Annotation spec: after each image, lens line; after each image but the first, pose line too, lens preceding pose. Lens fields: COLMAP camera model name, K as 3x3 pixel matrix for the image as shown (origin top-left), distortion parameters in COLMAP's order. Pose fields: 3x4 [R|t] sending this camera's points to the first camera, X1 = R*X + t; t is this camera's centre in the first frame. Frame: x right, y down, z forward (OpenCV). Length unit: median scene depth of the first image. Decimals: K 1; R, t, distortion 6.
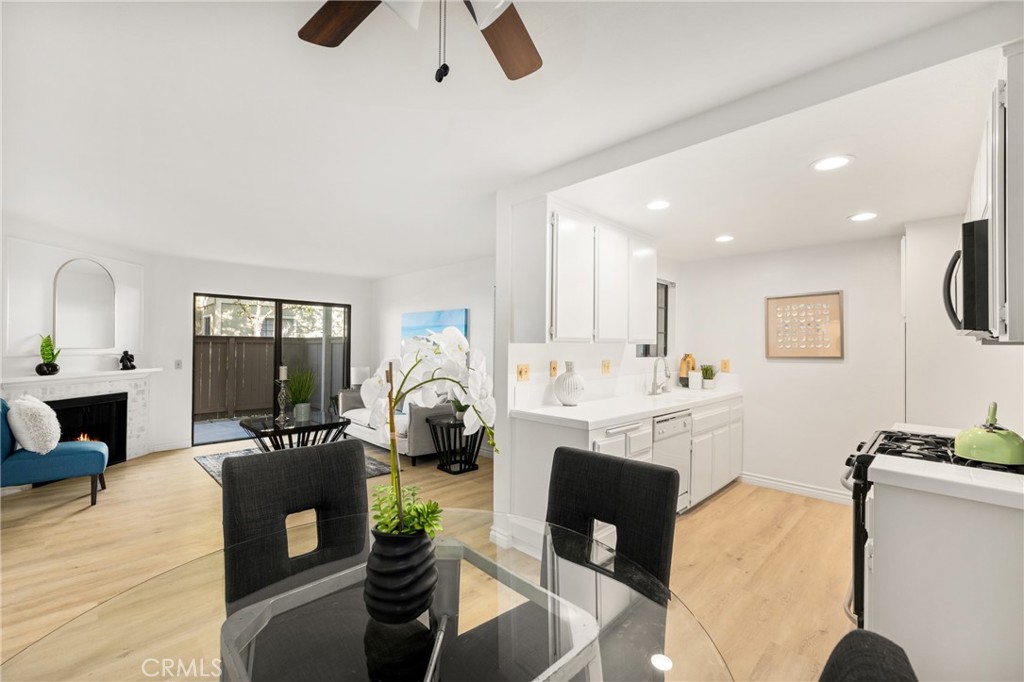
lens RADIAL K [[424.7, 0, 507.4], [0, 424.7, 350.1], [0, 0, 1]] dist [0.001096, 0.000115]
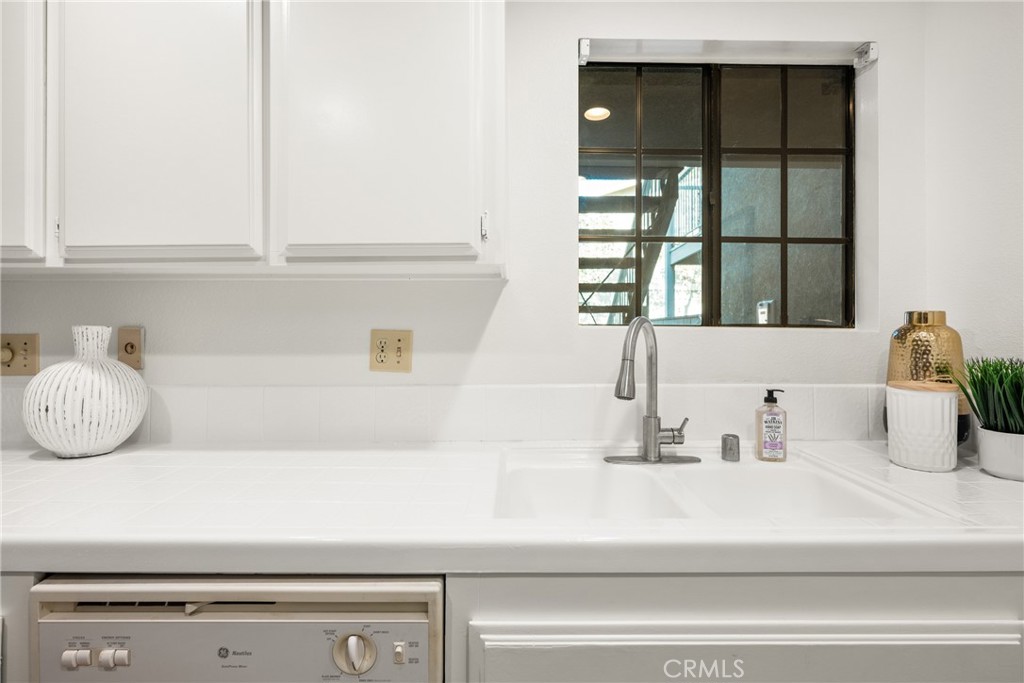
lens RADIAL K [[491.0, 0, 513.3], [0, 491.0, 328.9], [0, 0, 1]] dist [-0.000137, -0.000418]
pose [[0.722099, -0.007867, -0.691745, 0.509343], [-0.006091, 0.999824, -0.017729, 0.027841], [0.691763, 0.017015, 0.721924, 0.727922]]
